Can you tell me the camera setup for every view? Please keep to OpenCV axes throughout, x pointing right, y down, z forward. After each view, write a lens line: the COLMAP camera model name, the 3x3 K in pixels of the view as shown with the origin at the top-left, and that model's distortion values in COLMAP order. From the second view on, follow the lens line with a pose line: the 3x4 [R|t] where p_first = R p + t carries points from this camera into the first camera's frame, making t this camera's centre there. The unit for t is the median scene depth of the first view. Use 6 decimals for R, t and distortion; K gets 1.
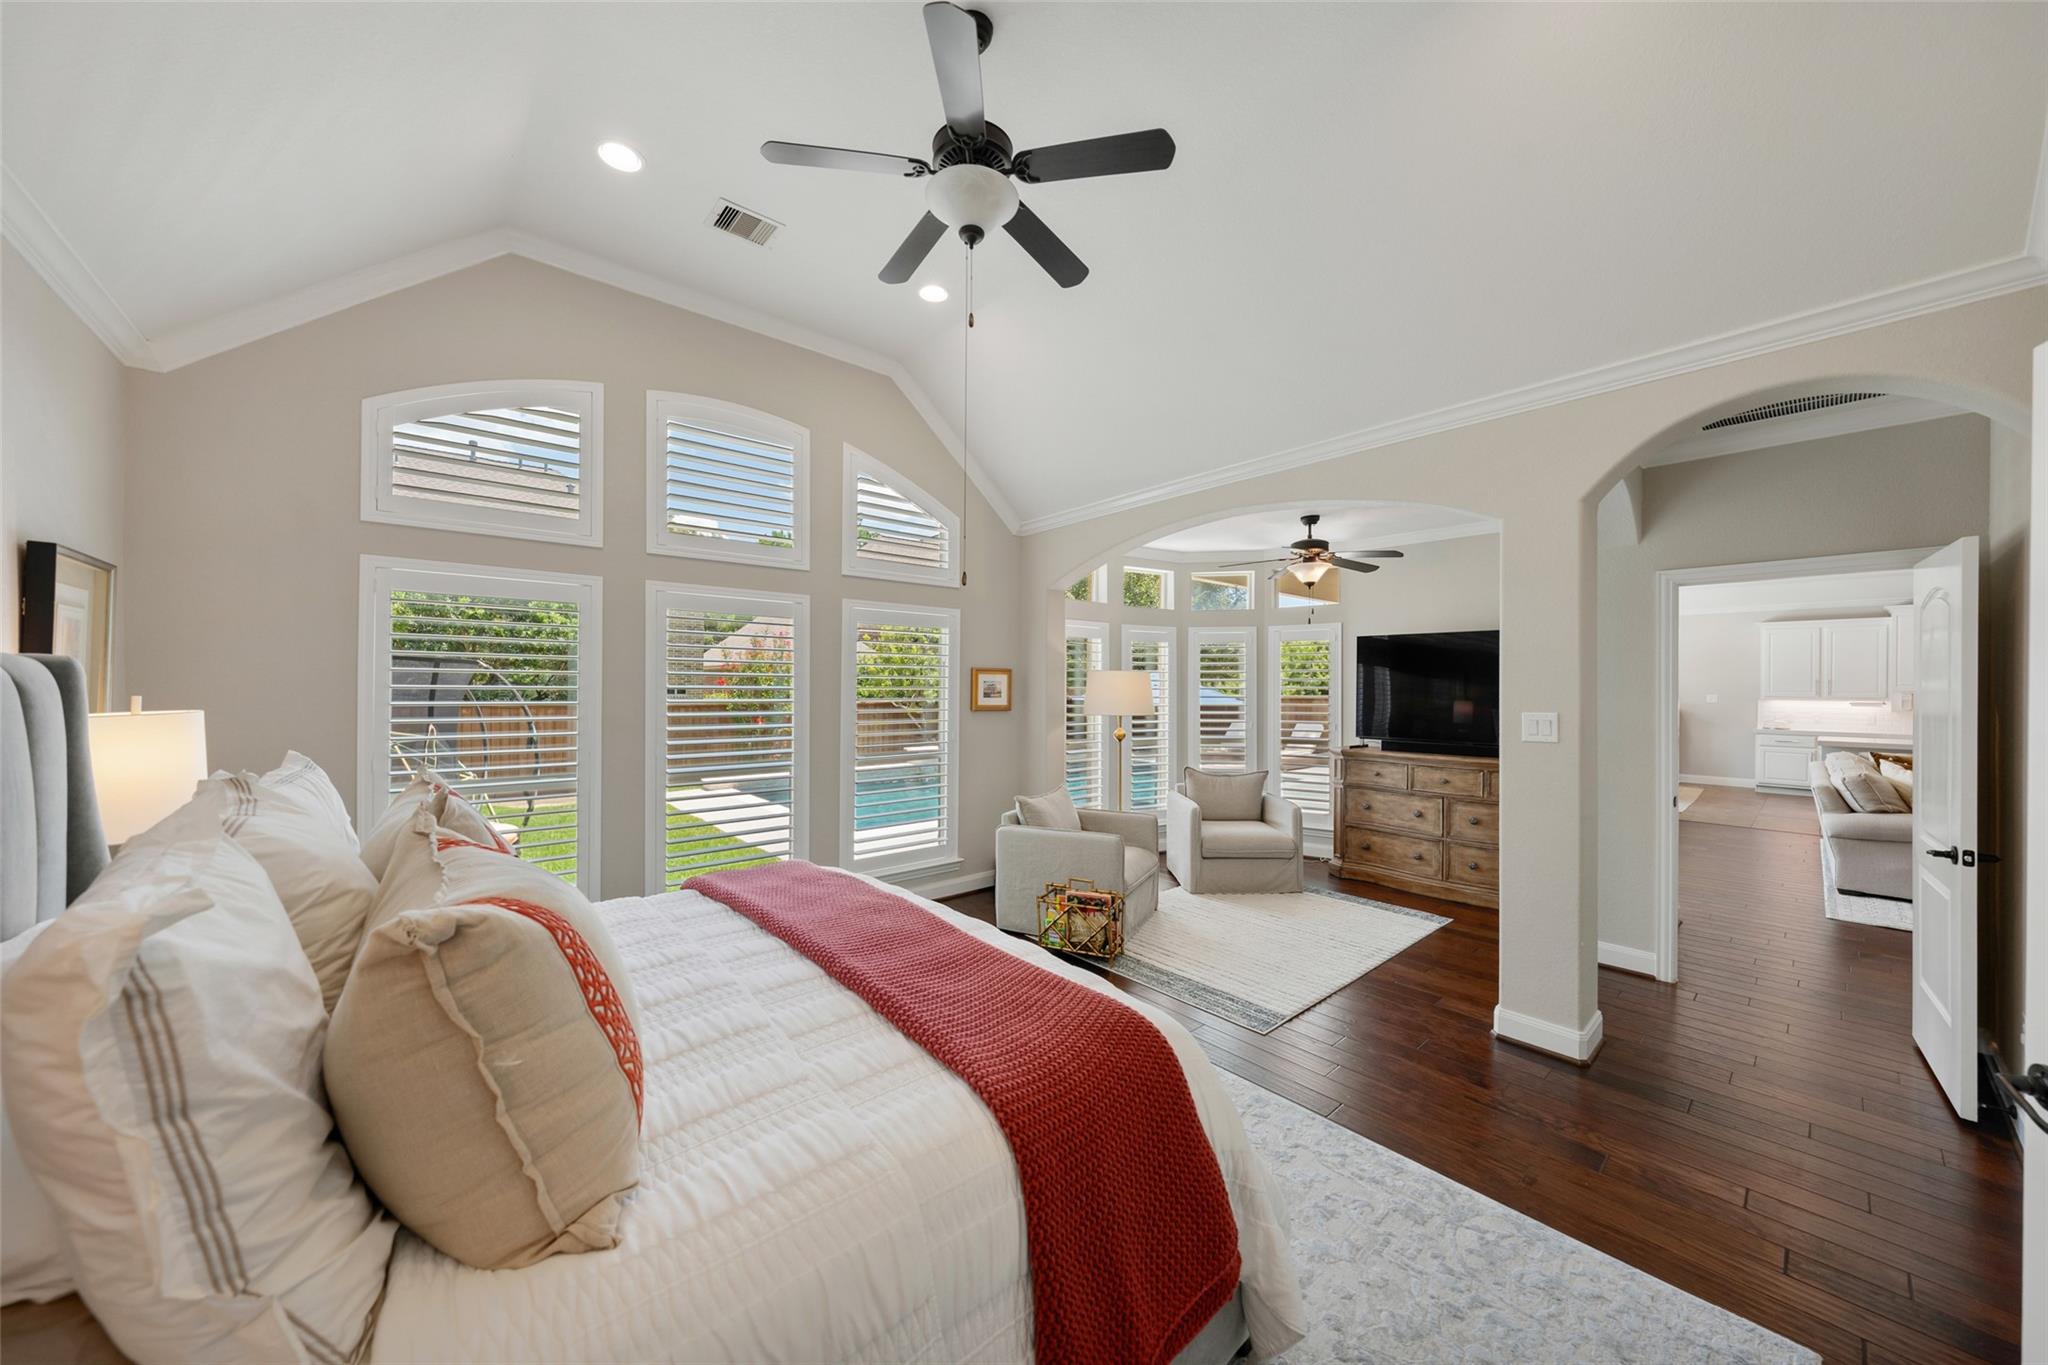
lens RADIAL K [[709.5, 0, 1024.8], [0, 709.5, 682.7], [0, 0, 1]] dist [-0.001820, 0.000314]
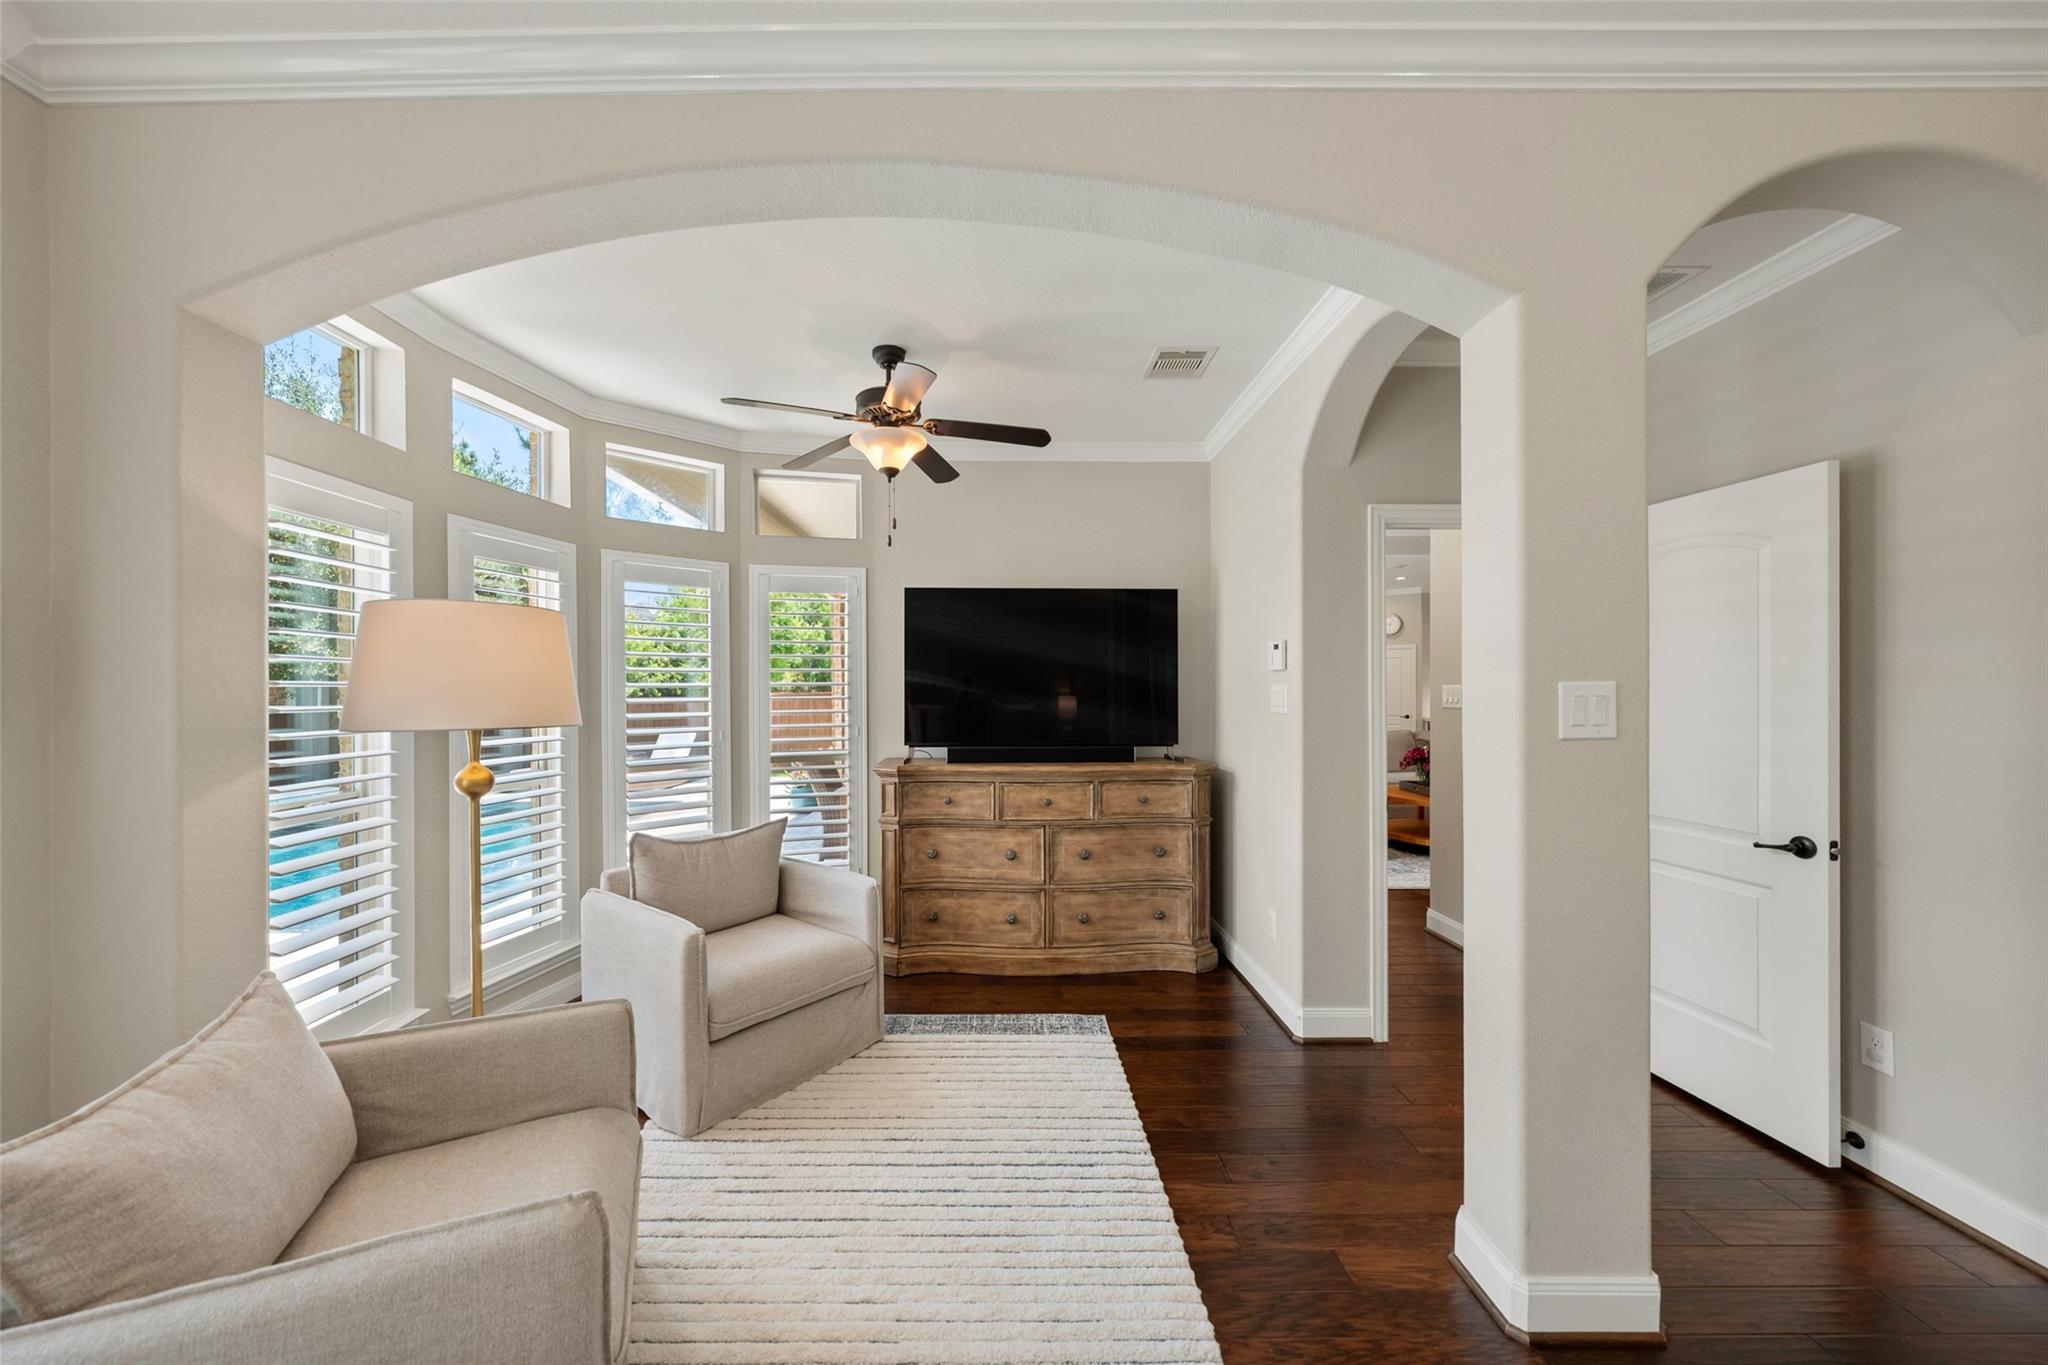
lens RADIAL K [[767.3, 0, 1026.0], [0, 767.3, 688.0], [0, 0, 1]] dist [-0.003838, 0.000175]
pose [[0.660801, -0.009112, 0.750506, 0.024798], [0.004610, 0.999957, 0.008082, 0.022439], [-0.750547, -0.001881, 0.660814, 0.517604]]
